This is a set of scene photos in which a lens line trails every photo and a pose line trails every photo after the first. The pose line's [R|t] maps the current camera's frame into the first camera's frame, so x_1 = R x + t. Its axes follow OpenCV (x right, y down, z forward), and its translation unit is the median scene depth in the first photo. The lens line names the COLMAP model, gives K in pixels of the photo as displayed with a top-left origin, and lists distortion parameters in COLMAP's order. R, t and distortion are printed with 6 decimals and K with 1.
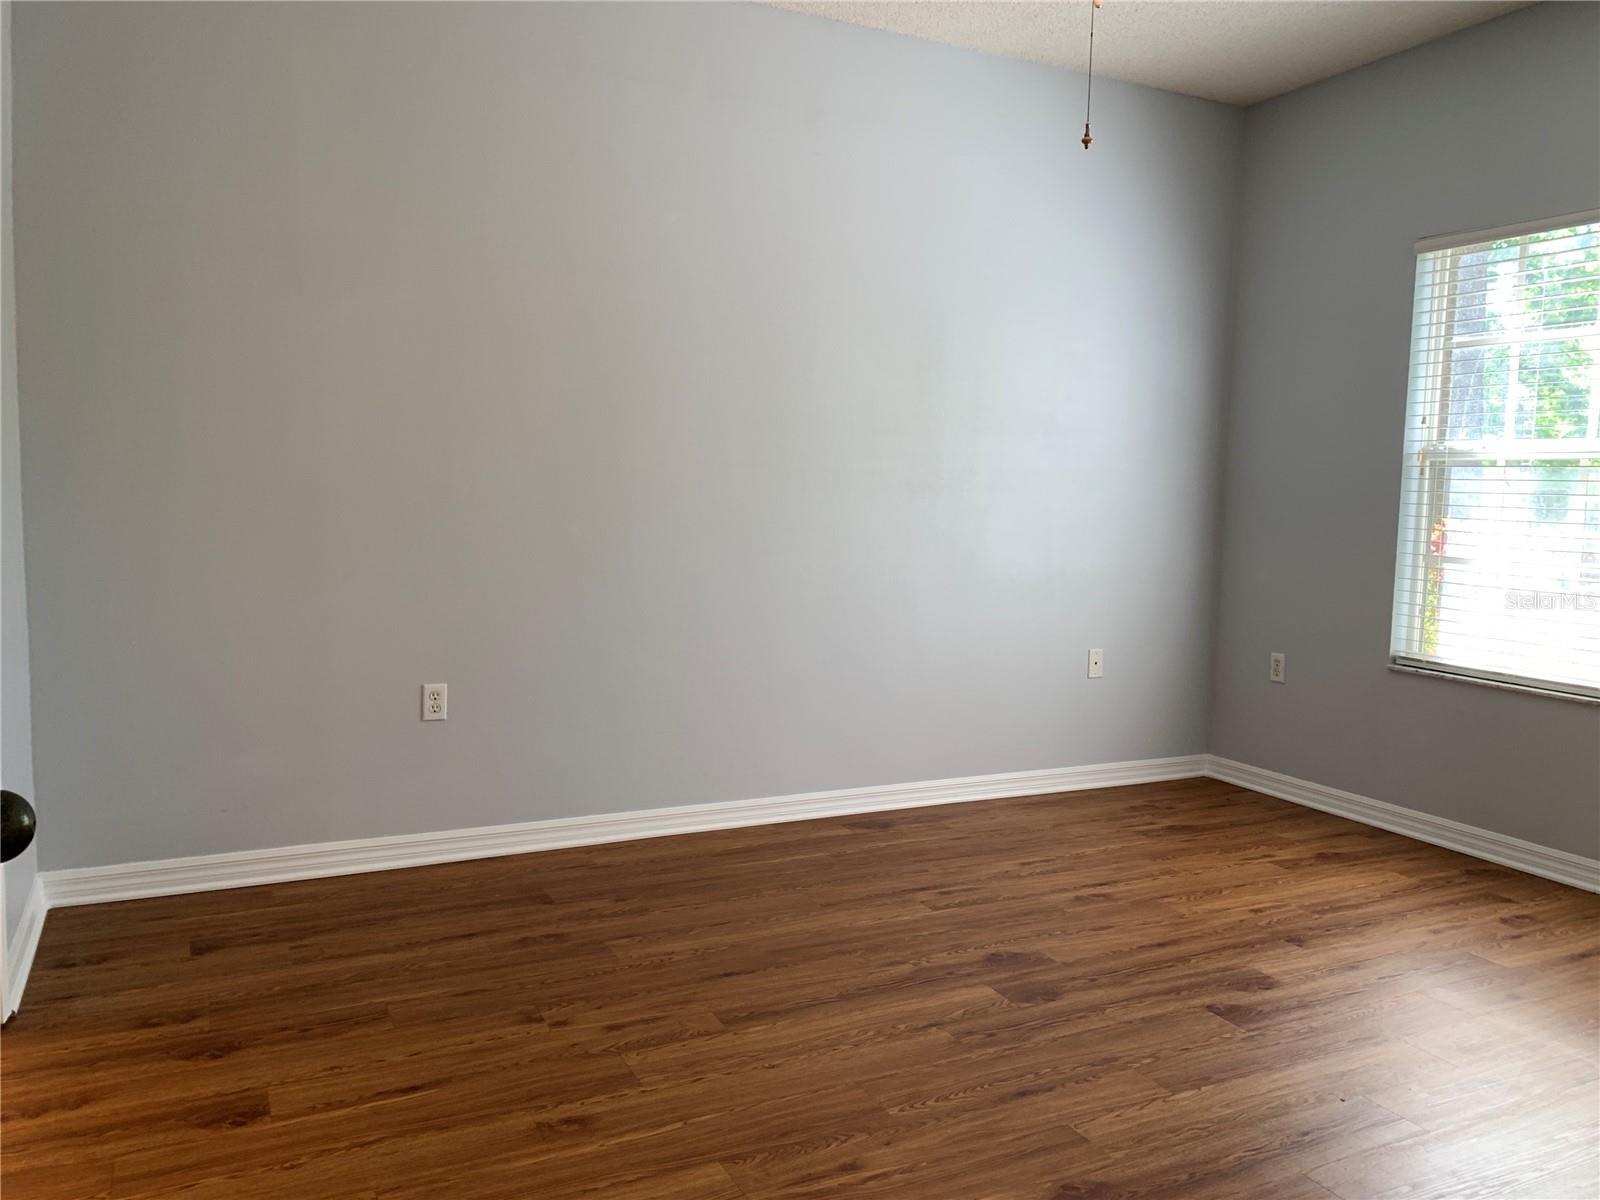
lens RADIAL K [[1212.8, 0, 800.0], [0, 1212.8, 600.0], [0, 0, 1]] dist [0.014883, -0.022065]
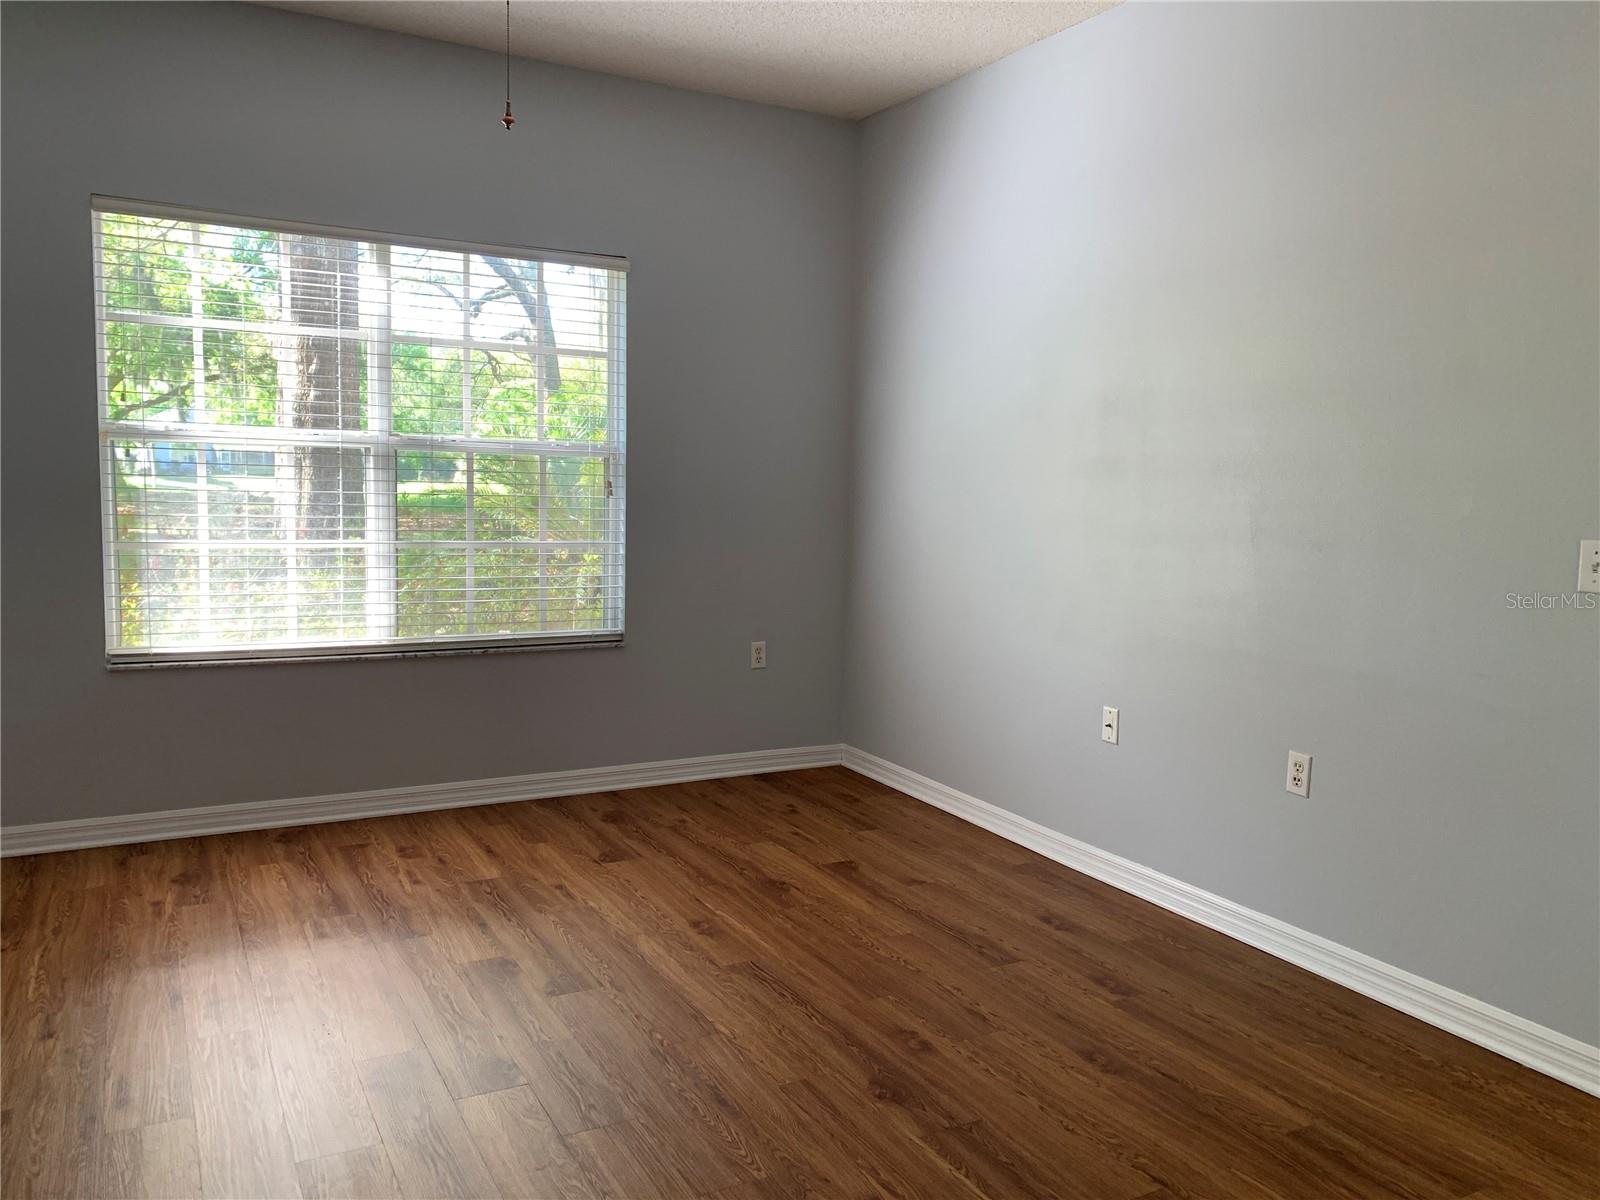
lens RADIAL K [[1212.8, 0, 800.0], [0, 1212.8, 600.0], [0, 0, 1]] dist [0.014883, -0.022065]
pose [[-0.049357, -0.125540, 0.990860, -0.486651], [0.060320, 0.989884, 0.128421, -0.090731], [-0.996958, 0.066107, -0.041286, 0.582819]]
